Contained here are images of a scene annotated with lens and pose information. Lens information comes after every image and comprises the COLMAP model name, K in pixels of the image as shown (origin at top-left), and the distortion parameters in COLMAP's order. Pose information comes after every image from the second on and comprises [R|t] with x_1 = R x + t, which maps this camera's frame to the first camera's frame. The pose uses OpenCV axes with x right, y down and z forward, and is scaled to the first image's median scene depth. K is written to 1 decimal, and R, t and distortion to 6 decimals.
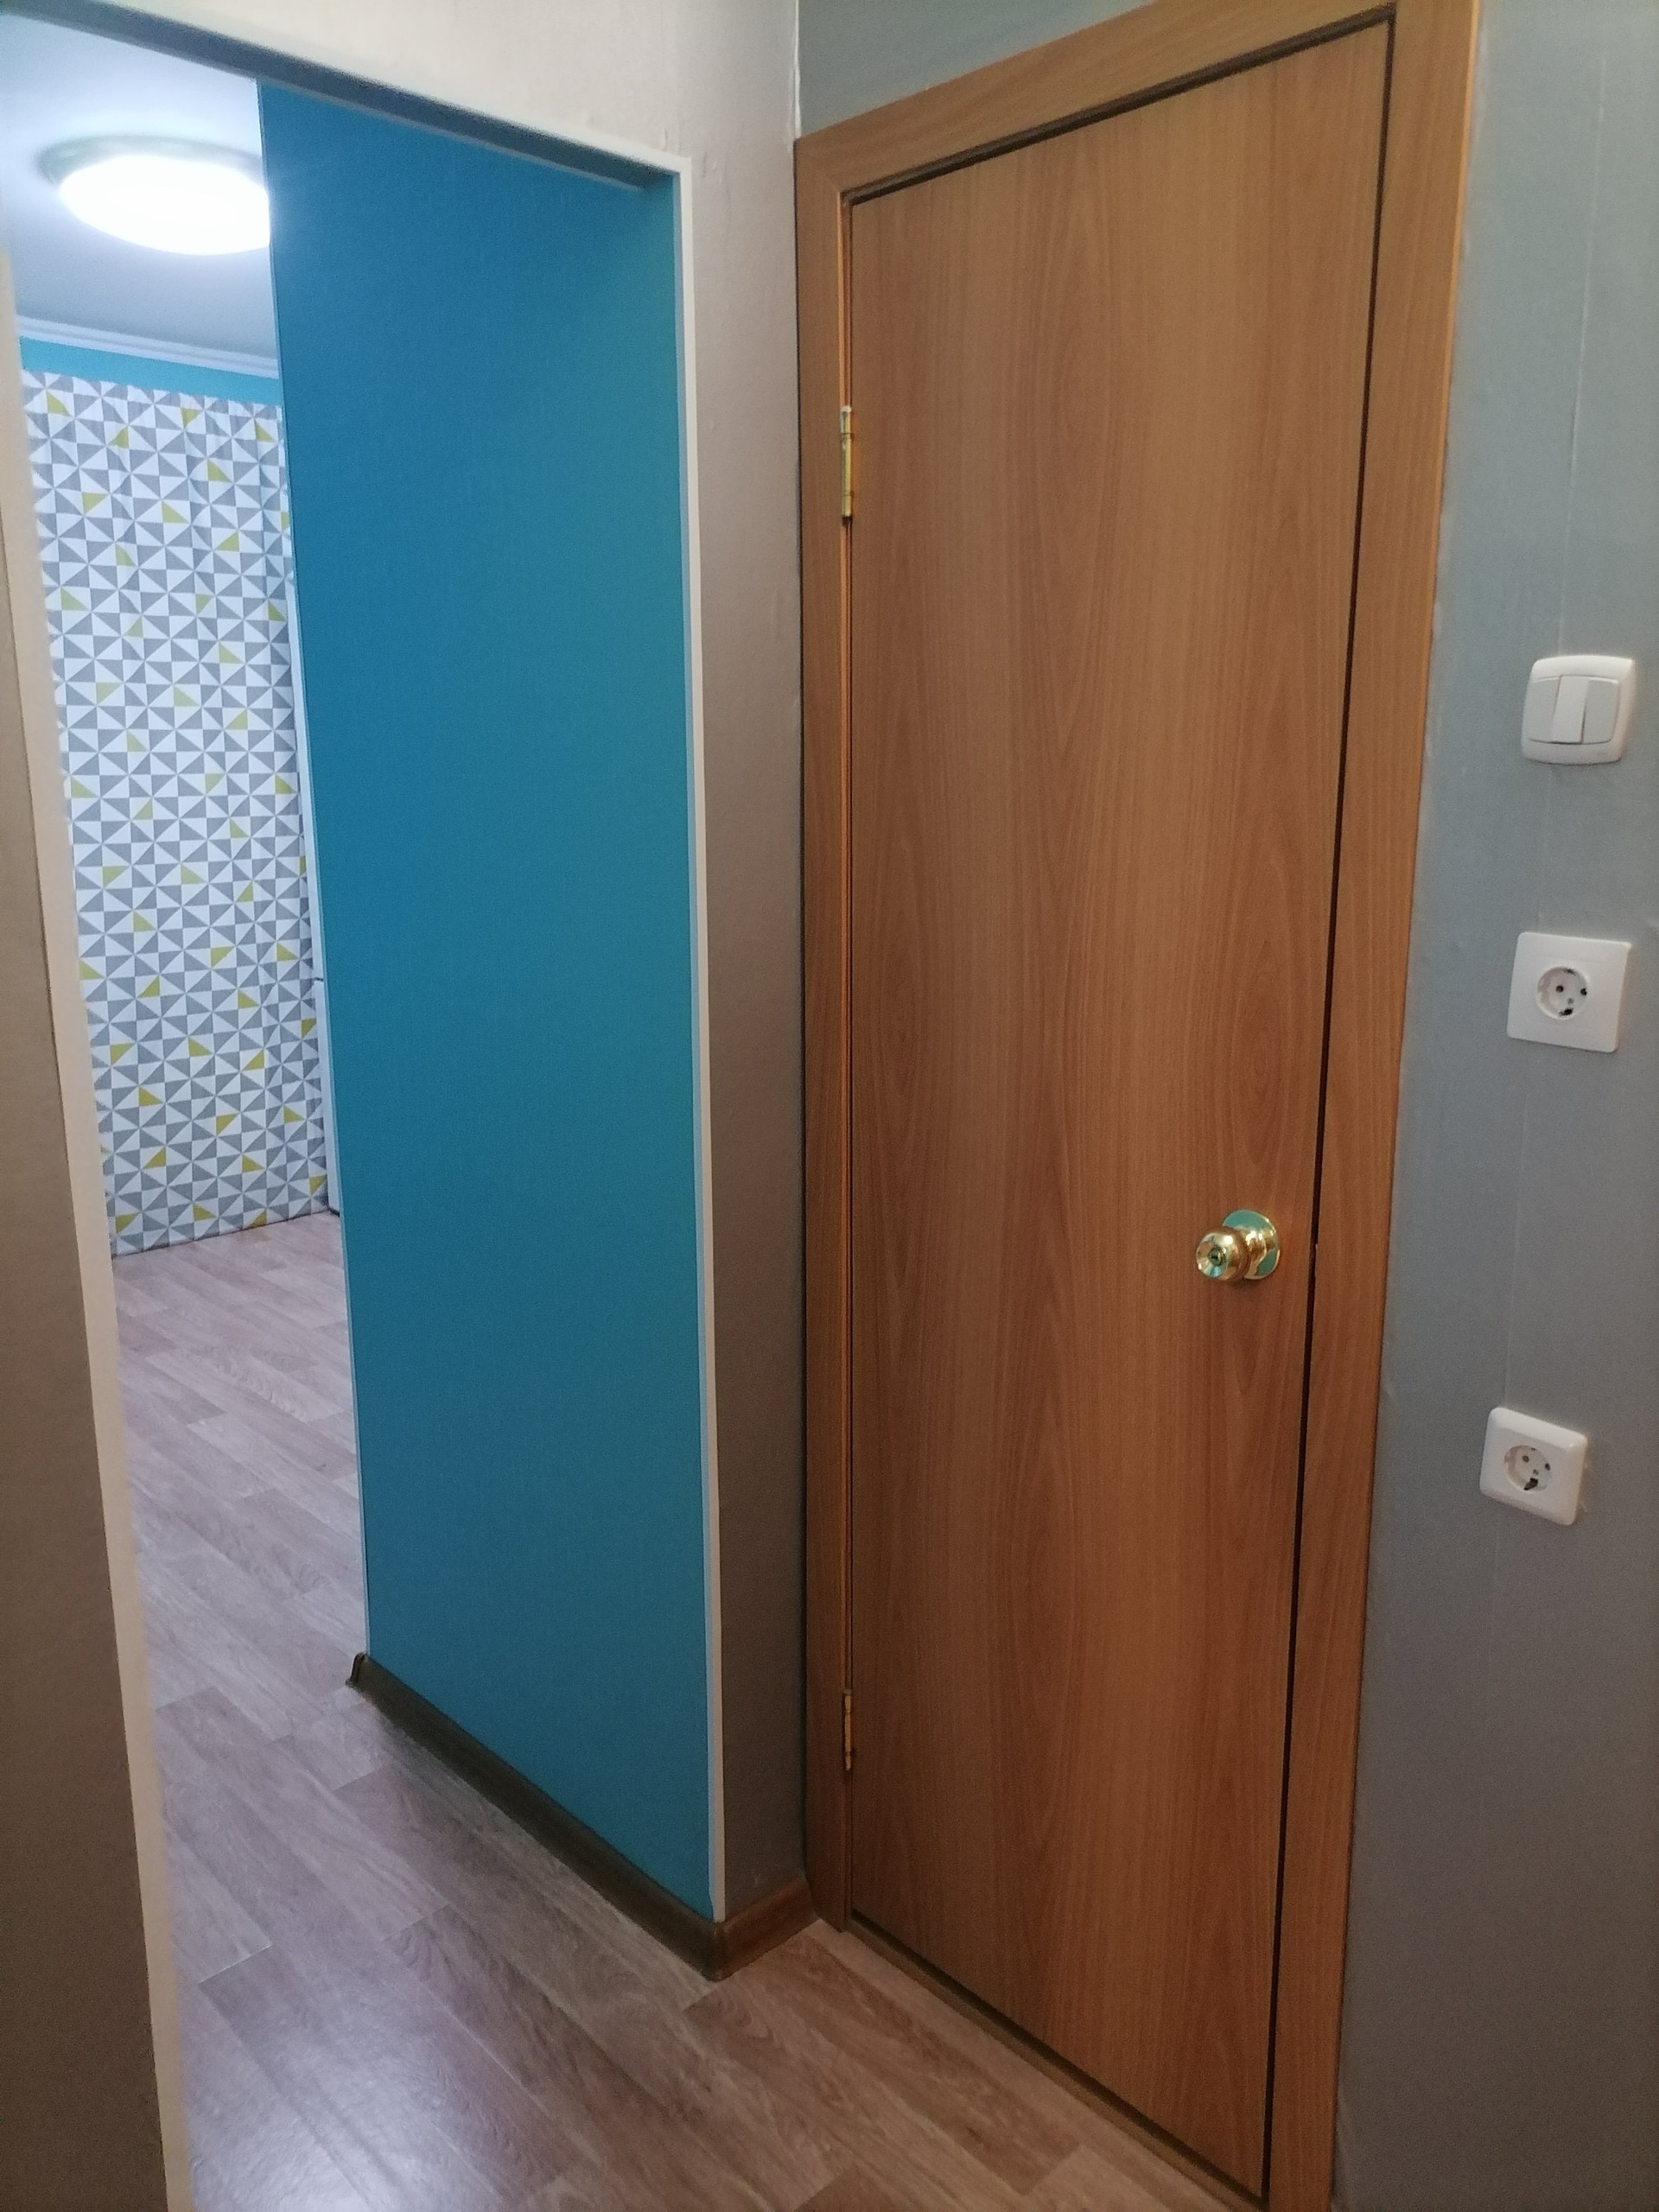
lens RADIAL K [[1633.0, 0, 829.5], [0, 1633.0, 1106.0], [0, 0, 1]] dist [0.078006, -0.096264]
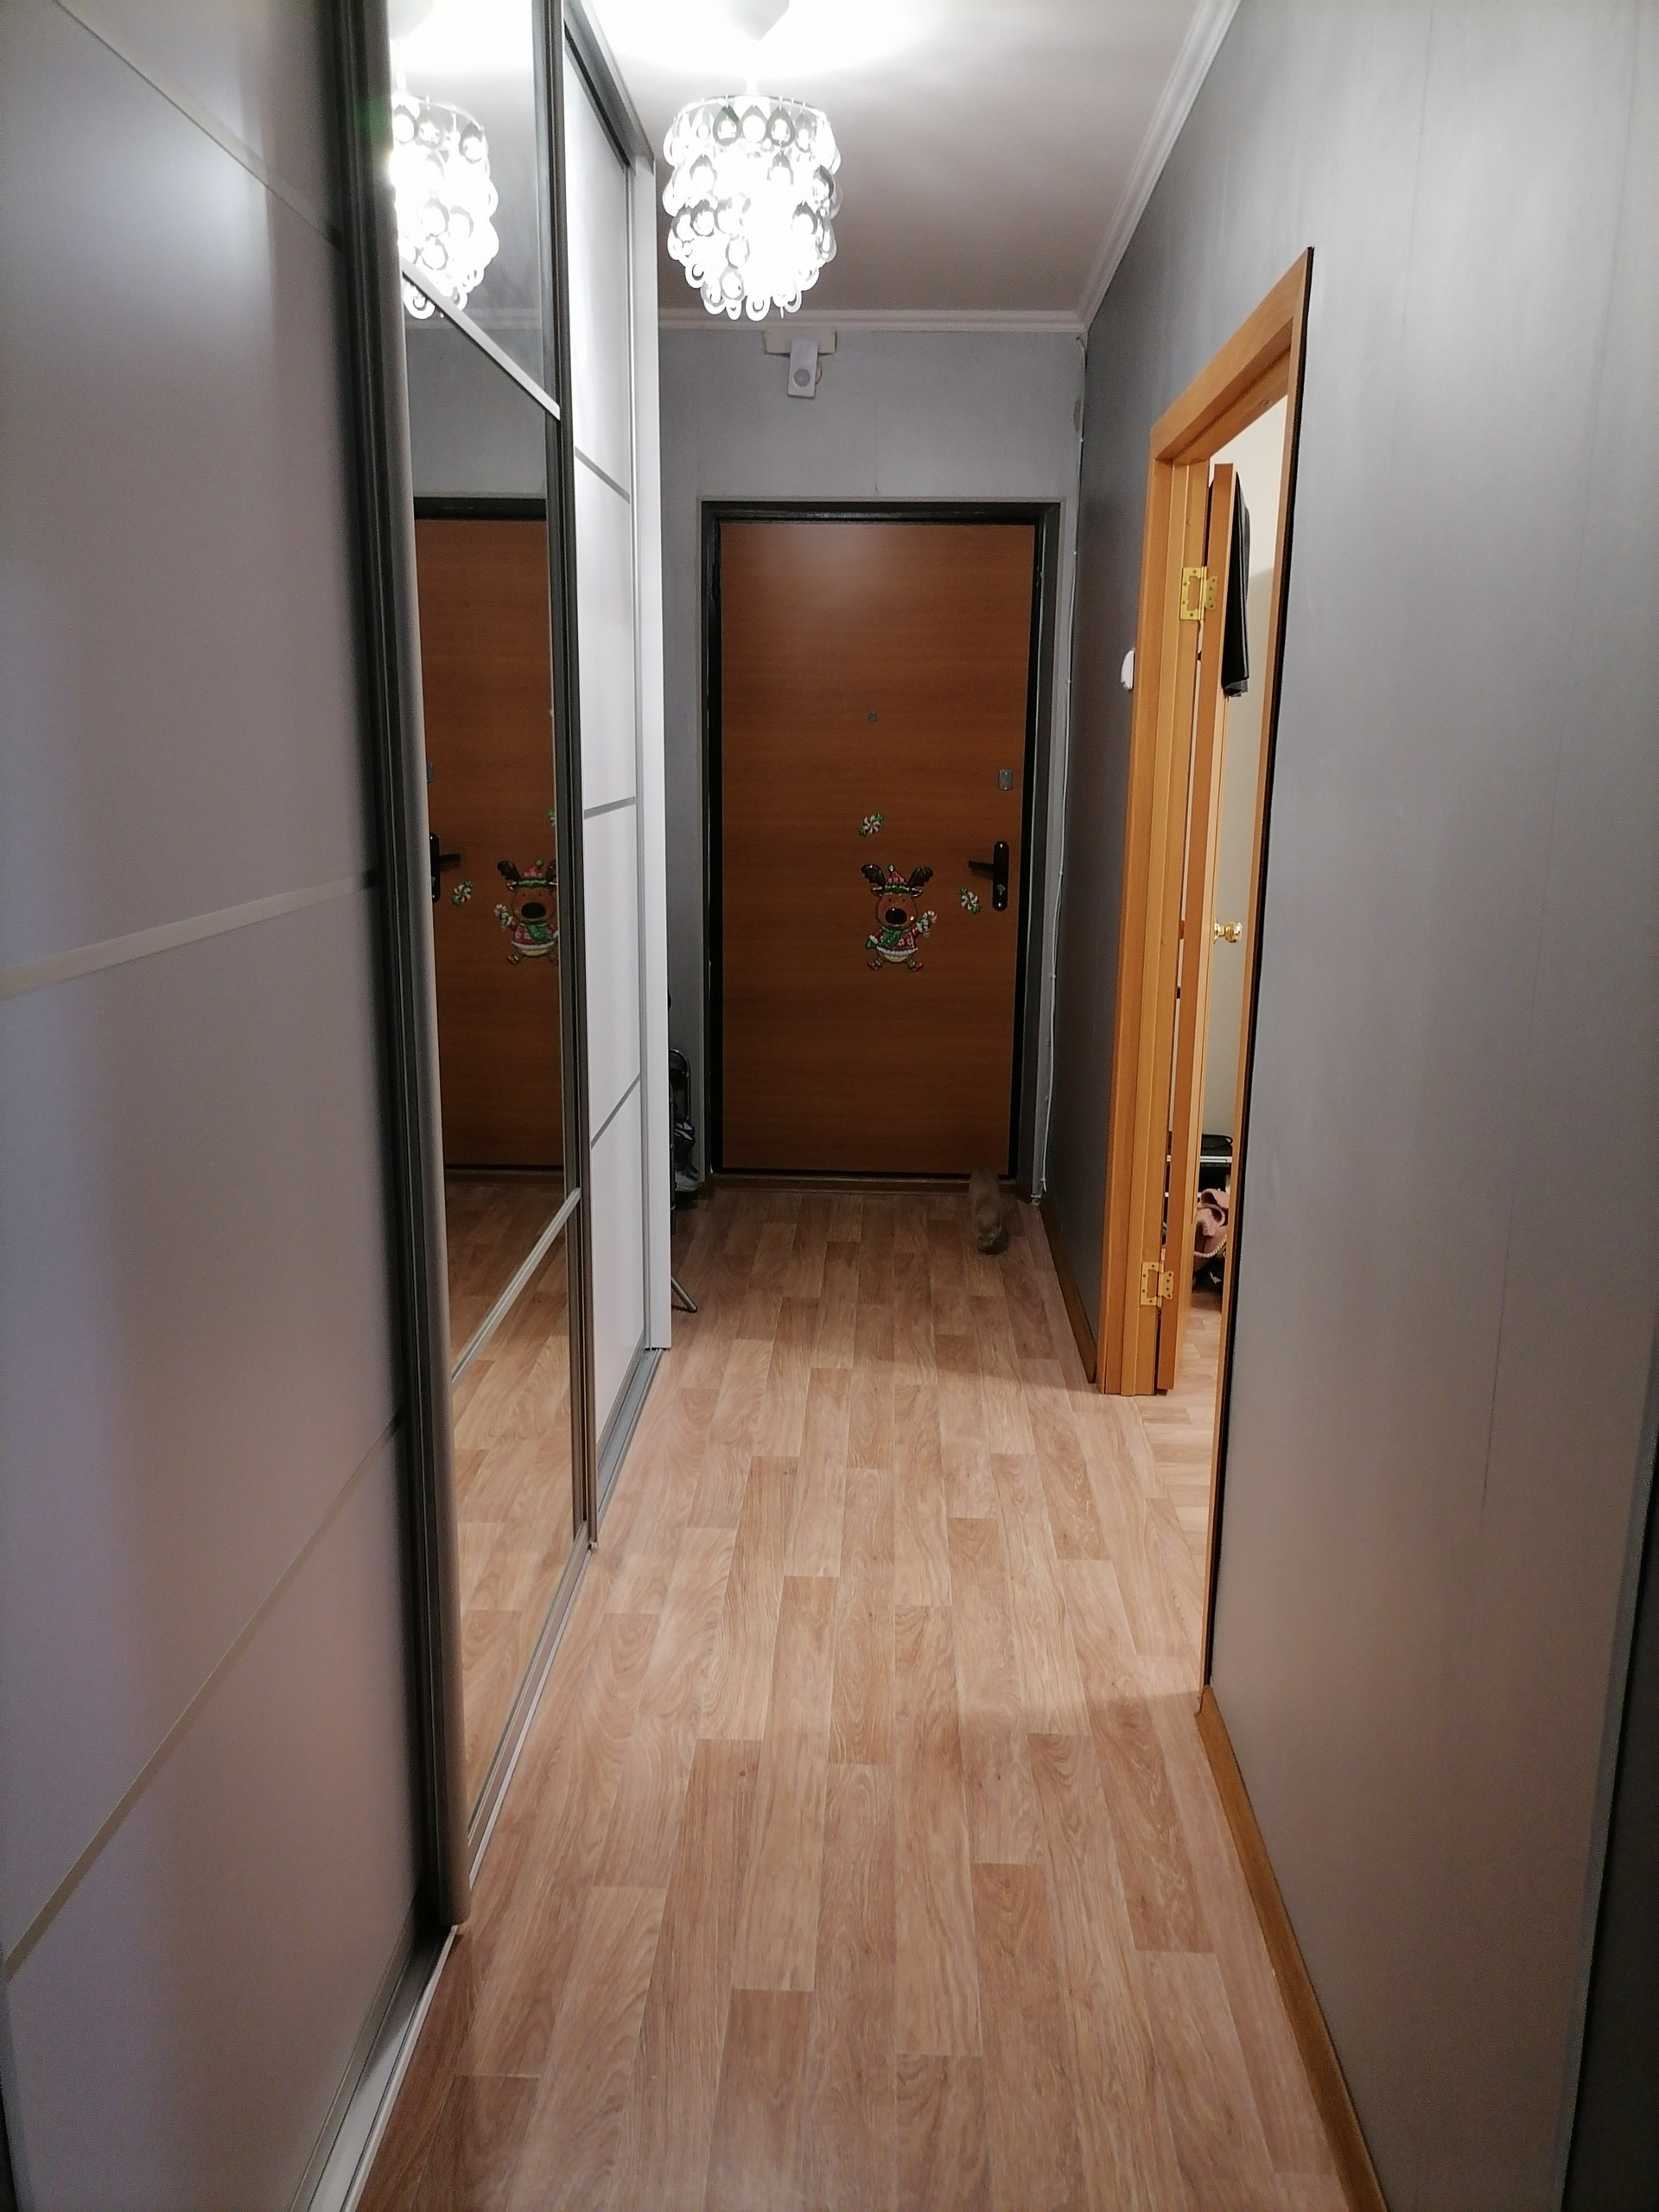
lens RADIAL K [[1652.1, 0, 829.5], [0, 1652.1, 1106.0], [0, 0, 1]] dist [0.024629, -0.001213]
pose [[-0.699551, -0.168492, 0.694434, -0.677999], [0.136425, 0.922438, 0.361243, -0.228915], [-0.701439, 0.347446, -0.622306, 1.067148]]
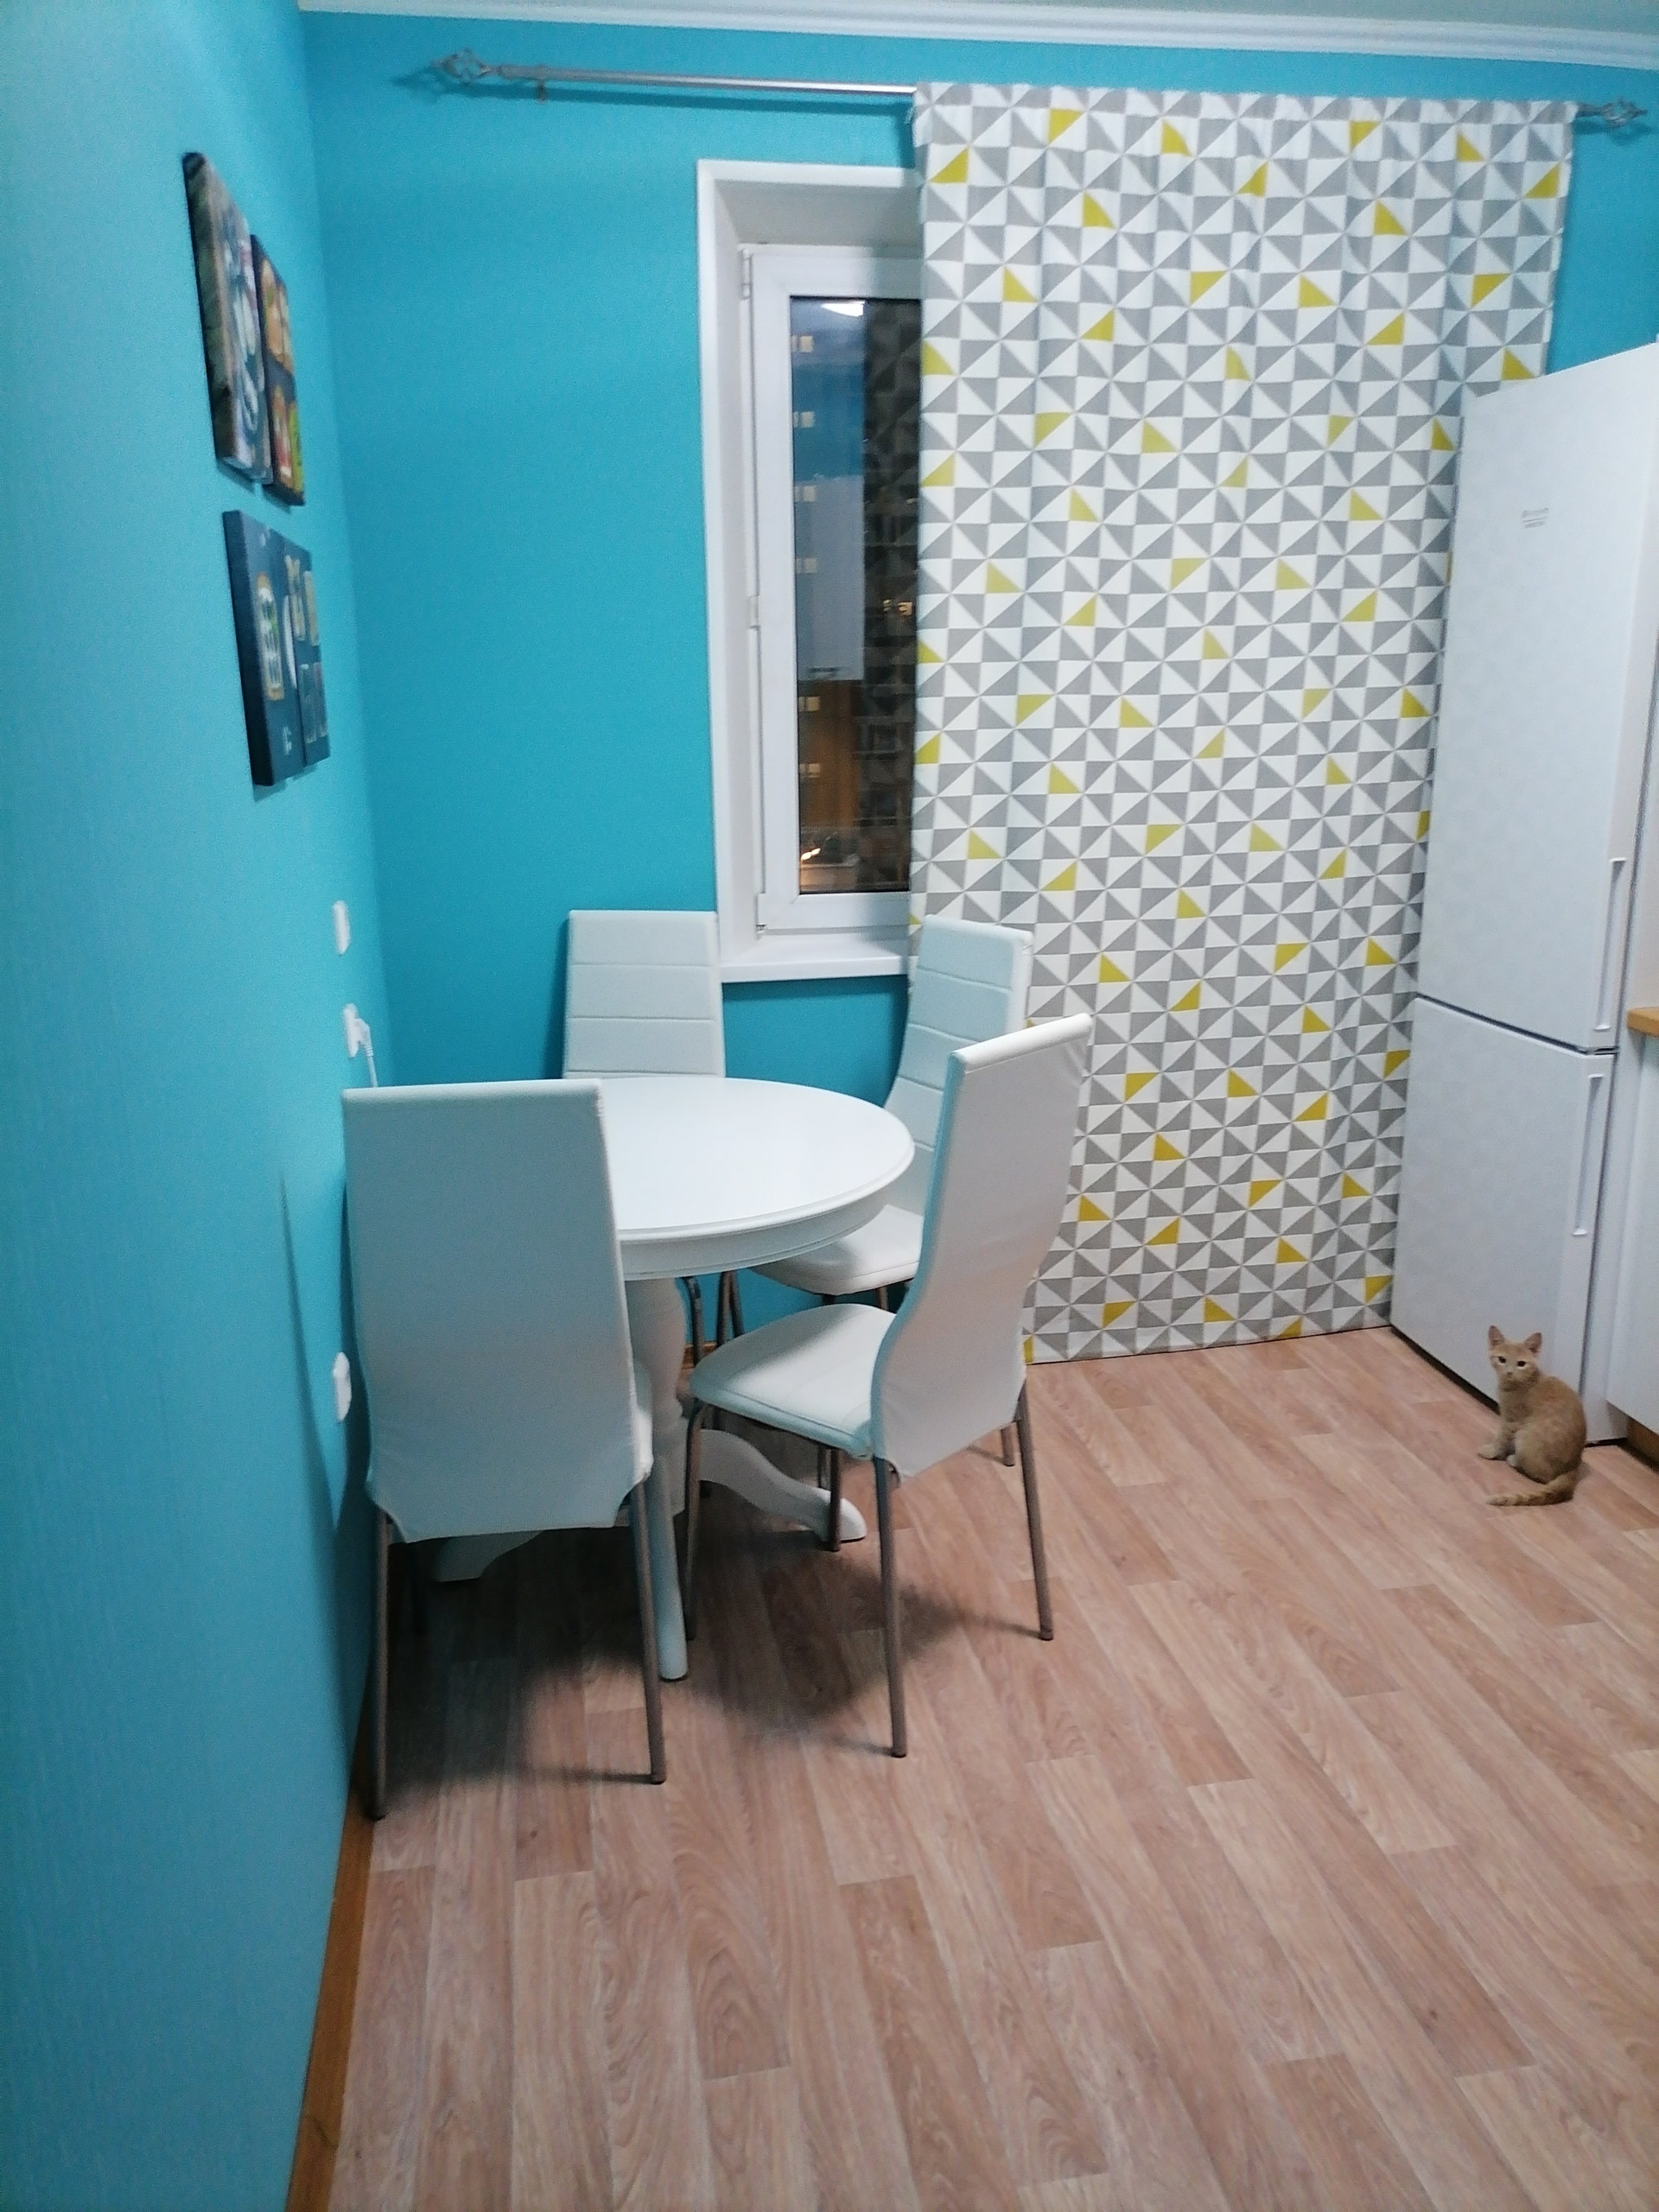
lens RADIAL K [[1633.0, 0, 829.5], [0, 1633.0, 1106.0], [0, 0, 1]] dist [0.078006, -0.096264]
pose [[0.836778, 0.128239, -0.532314, -0.158455], [-0.101642, 0.991669, 0.079123, -0.064951], [0.538026, -0.012103, 0.842841, 0.321039]]
